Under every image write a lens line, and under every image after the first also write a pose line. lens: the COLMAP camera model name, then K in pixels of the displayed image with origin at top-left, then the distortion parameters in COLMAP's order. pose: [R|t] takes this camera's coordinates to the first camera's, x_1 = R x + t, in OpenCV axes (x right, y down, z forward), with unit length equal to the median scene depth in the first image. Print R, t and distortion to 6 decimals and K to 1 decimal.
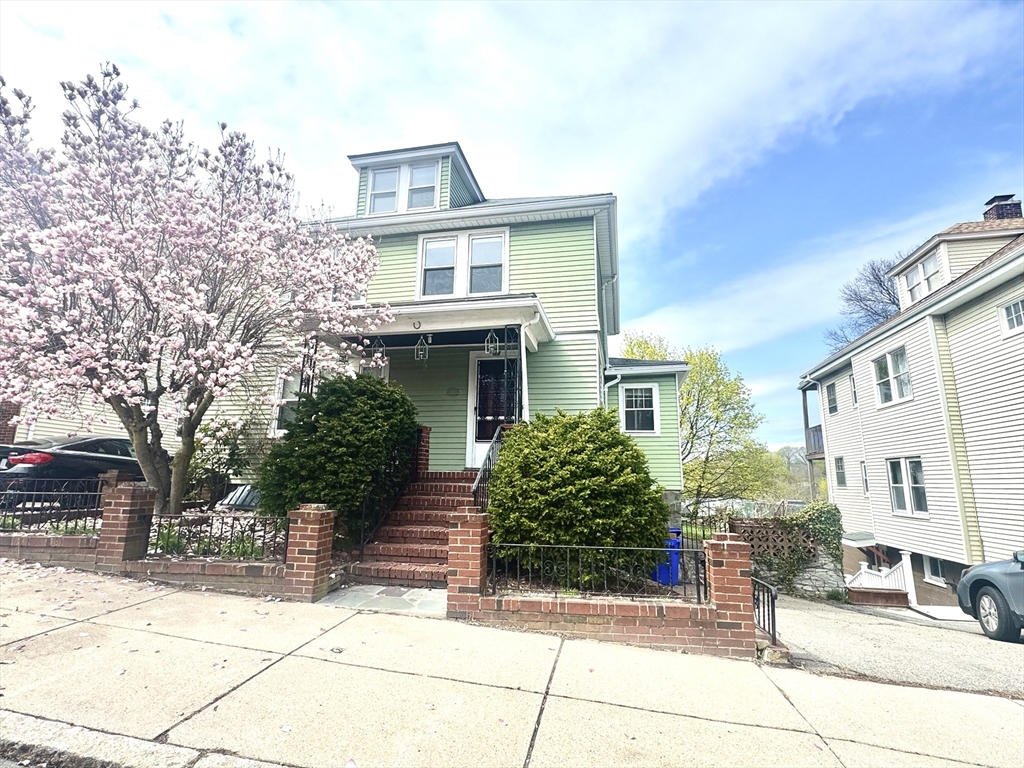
lens RADIAL K [[506.9, 0, 508.4], [0, 506.9, 383.5], [0, 0, 1]] dist [-0.002577, -0.000371]
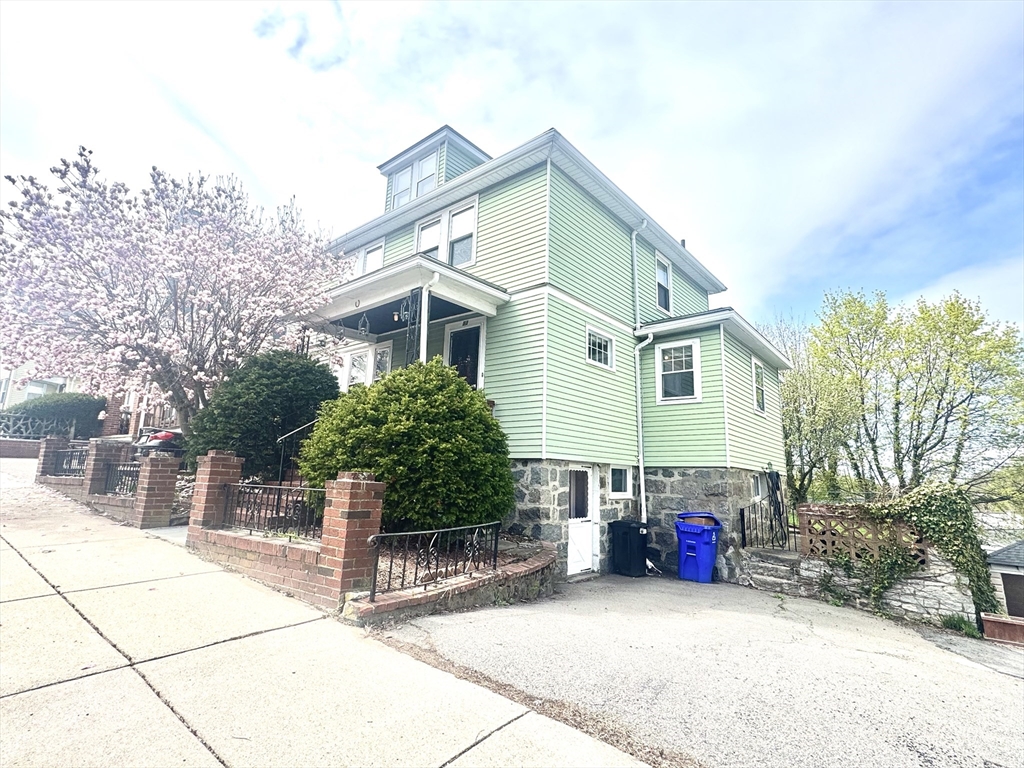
lens RADIAL K [[506.9, 0, 511.9], [0, 506.9, 383.0], [0, 0, 1]] dist [-0.002577, -0.000371]
pose [[0.883954, -0.073700, -0.461730, 0.444672], [0.072493, 0.997161, -0.020380, 0.073672], [0.461921, -0.015457, 0.886786, 0.142935]]
